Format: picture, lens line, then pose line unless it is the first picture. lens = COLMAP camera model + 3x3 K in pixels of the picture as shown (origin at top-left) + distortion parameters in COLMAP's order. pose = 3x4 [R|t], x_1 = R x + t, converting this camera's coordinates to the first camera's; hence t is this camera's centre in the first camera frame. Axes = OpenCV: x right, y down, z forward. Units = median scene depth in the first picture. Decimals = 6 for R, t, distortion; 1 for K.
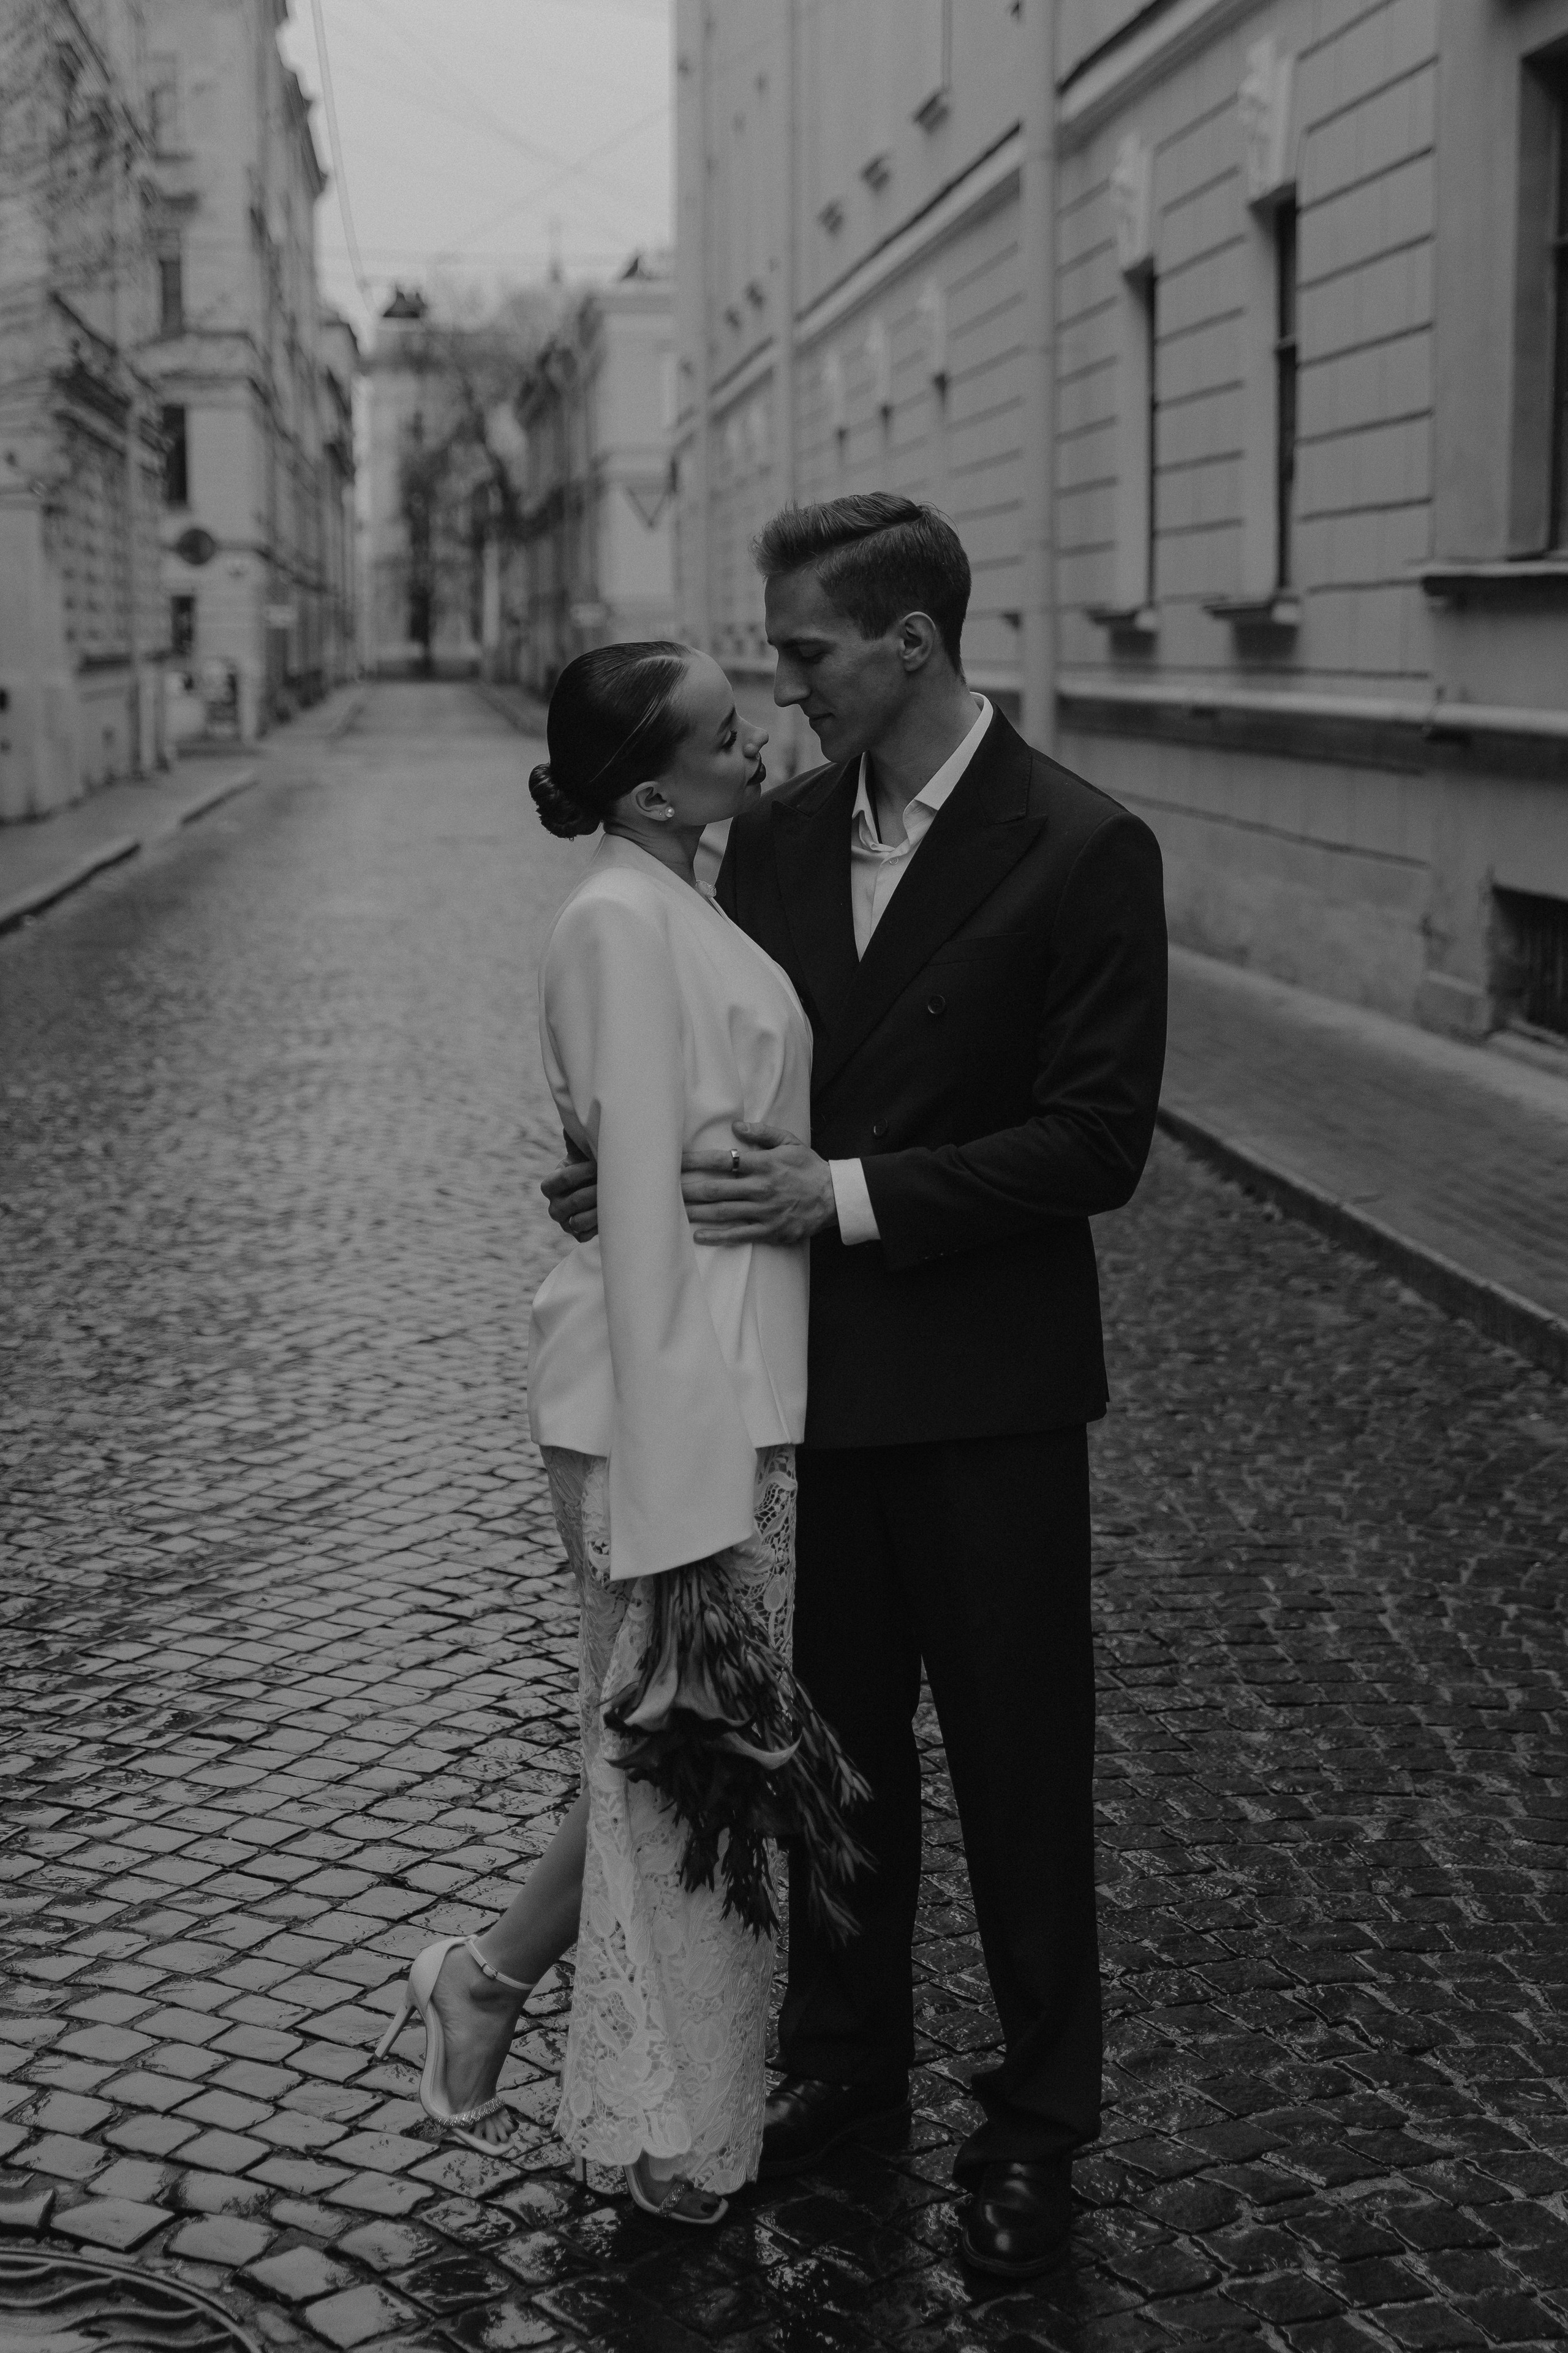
lens RADIAL K [[3664.8, 0, 760.7], [0, 3664.8, 1127.9], [0, 0, 1]] dist [0.032690, -0.076978]
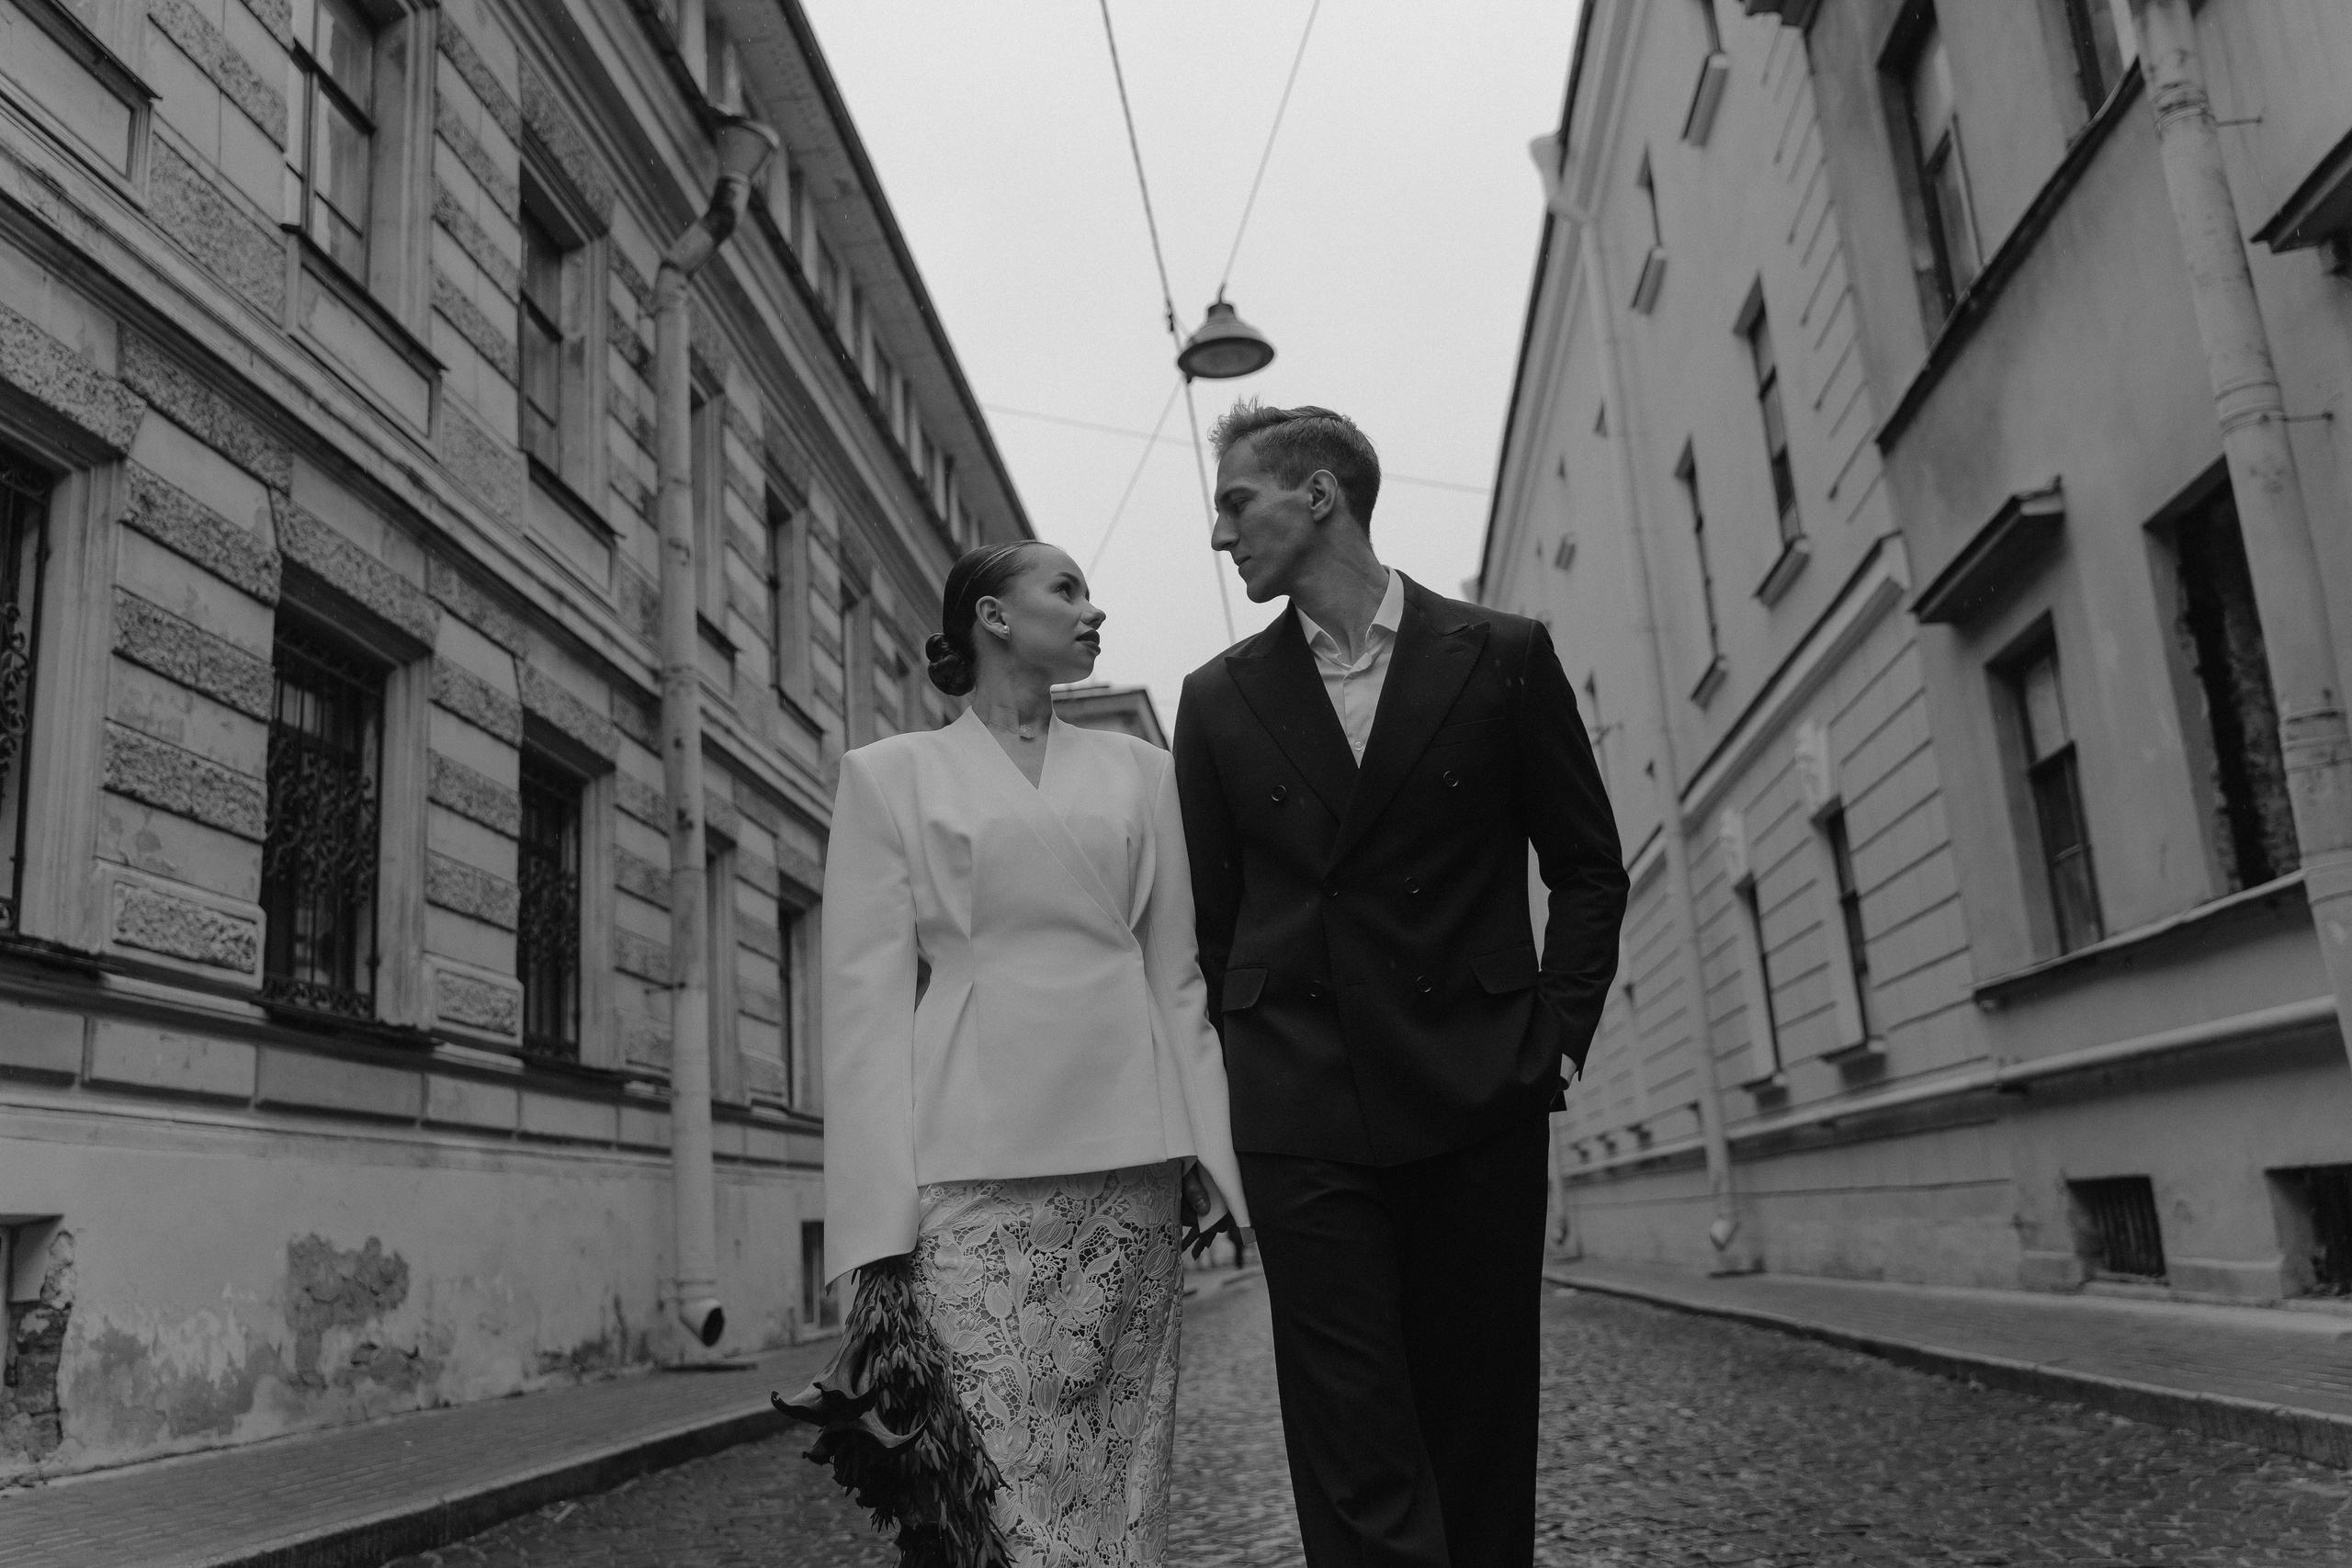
lens RADIAL K [[1881.0, 0, 1170.1], [0, 1881.0, 794.6], [0, 0, 1]] dist [-0.020202, 0.006762]
pose [[0.980735, -0.101091, -0.167154, -0.014088], [0.036322, 0.935132, -0.352433, 0.042358], [0.191939, 0.339571, 0.920788, 0.182546]]
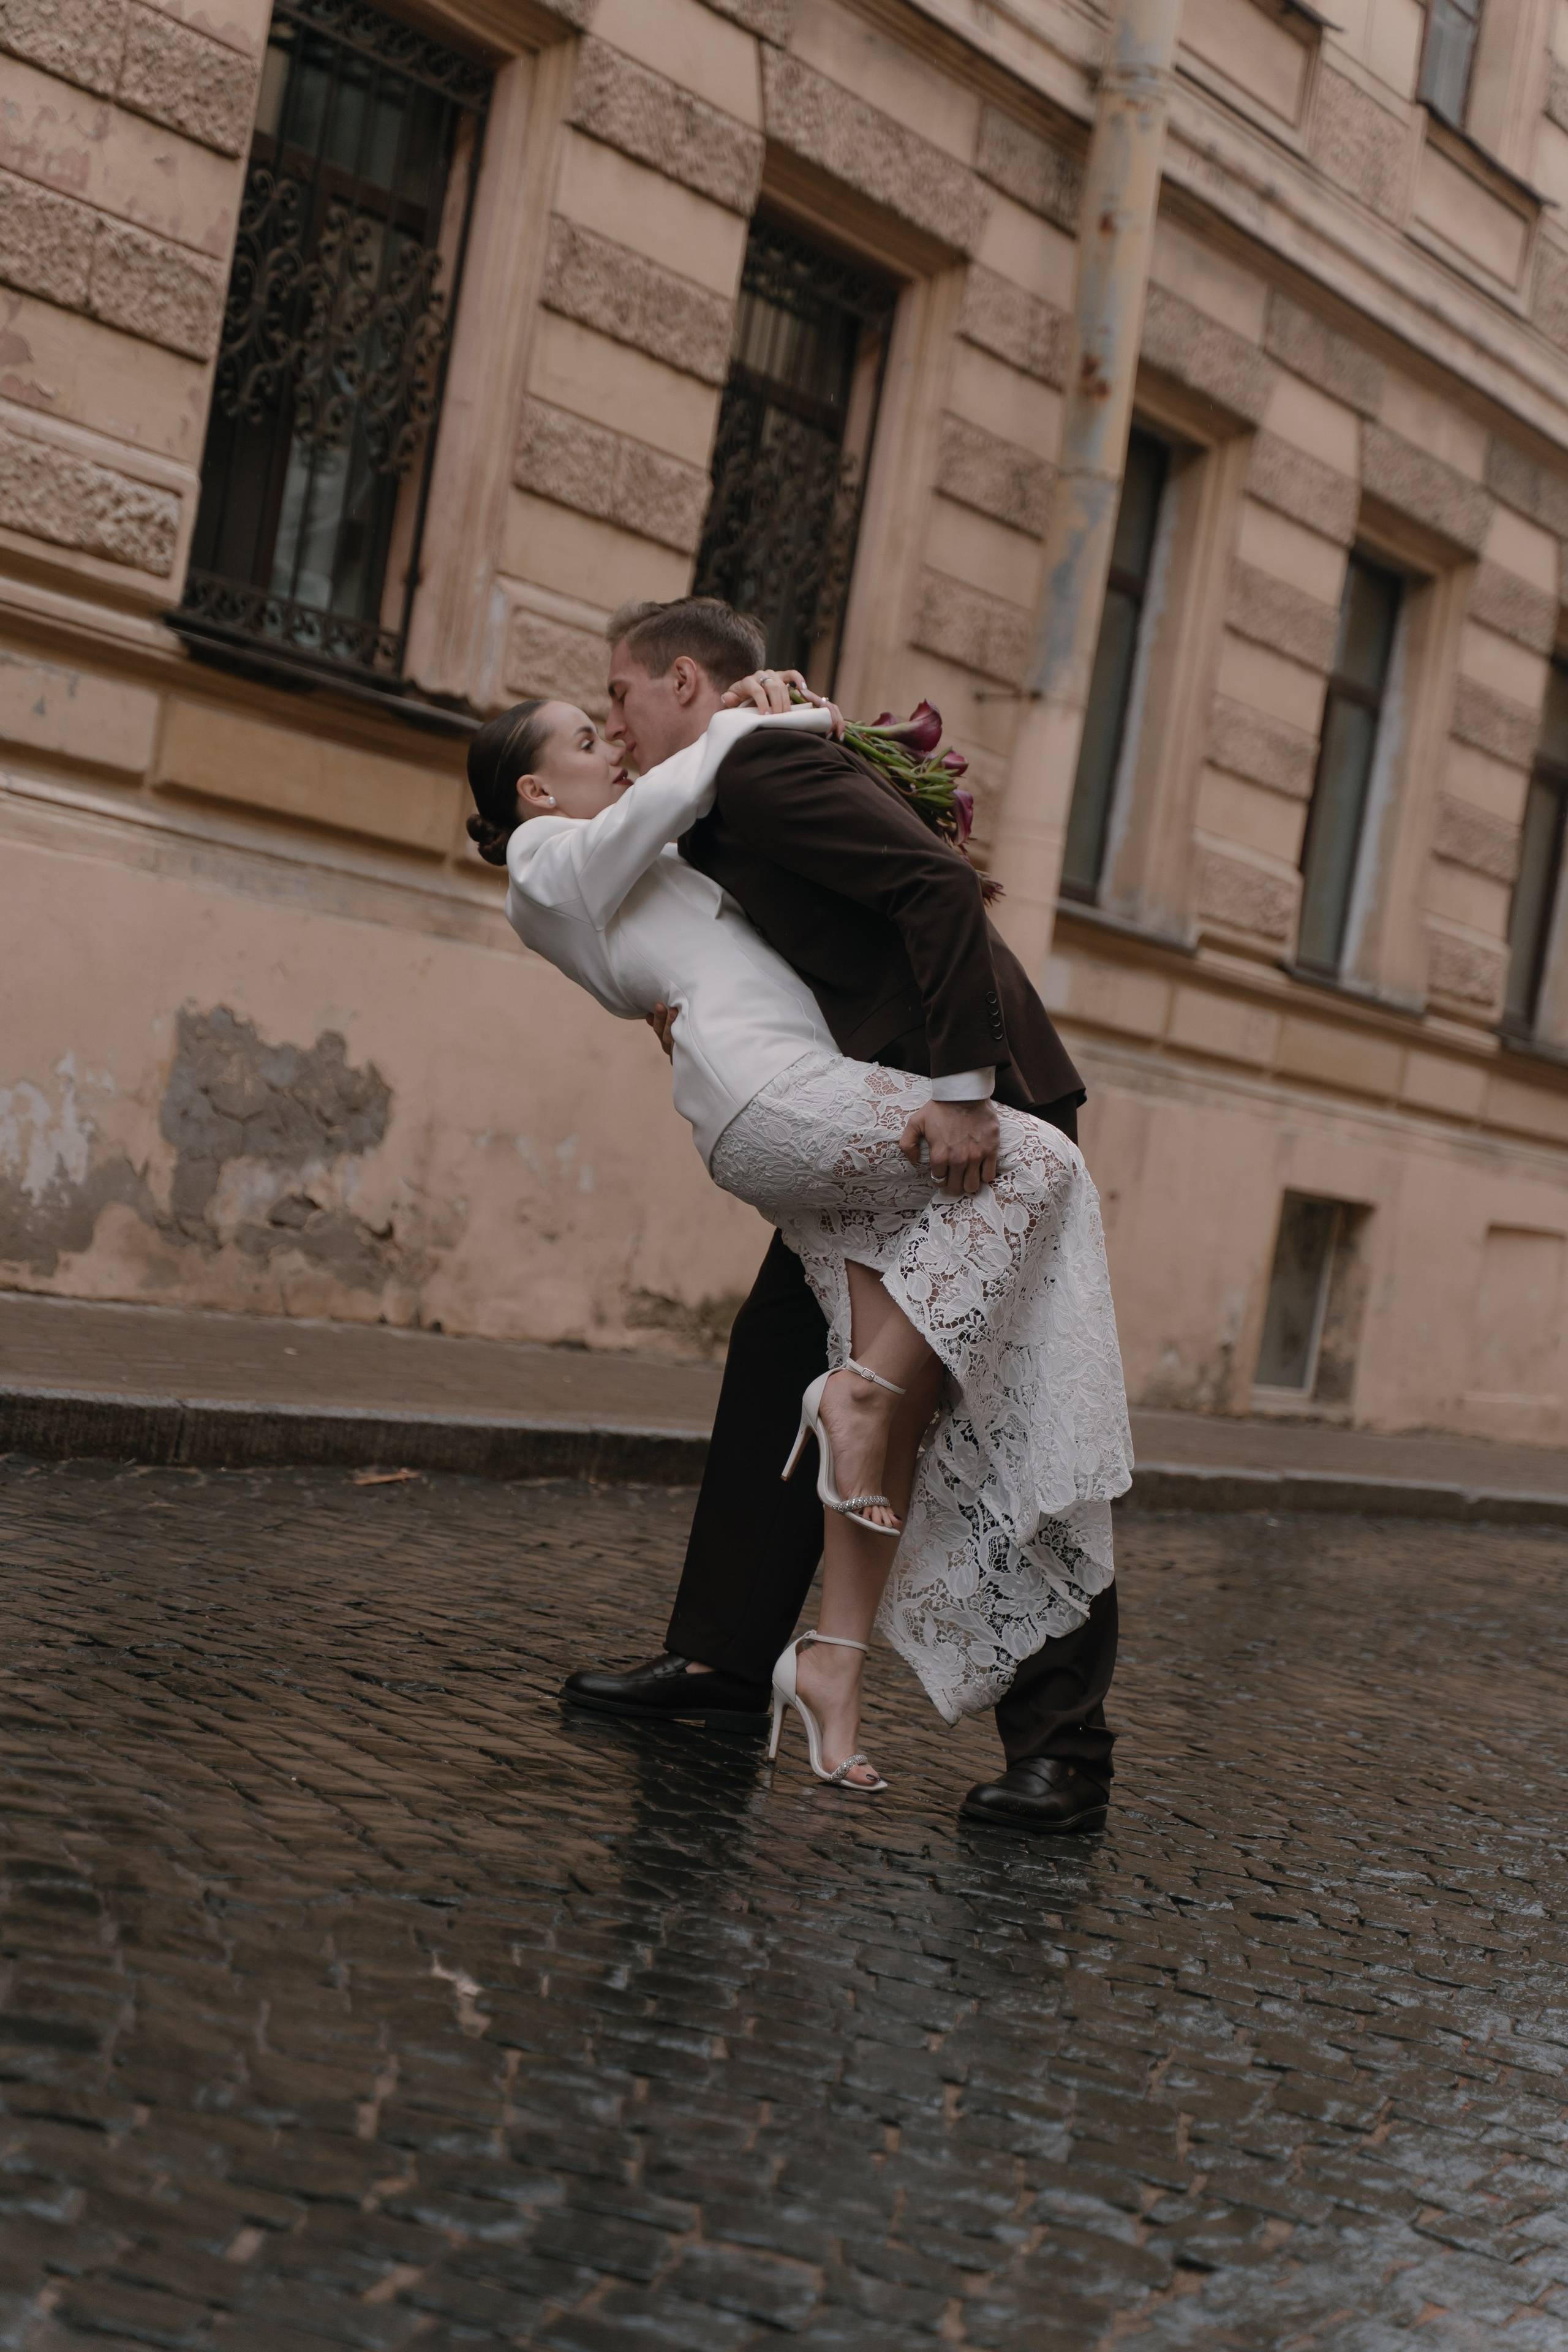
lens RADIAL K [[4420.9, 0, 726.2], [0, 4420.9, 1212.1], [0, 0, 1]] dist [0.063630, -0.390506]
pose [[0.804781, 0.134980, -0.578021, 0.177103], [-0.232237, 0.967775, -0.097350, 0.054003], [0.546254, 0.212583, 0.810195, 0.087422]]
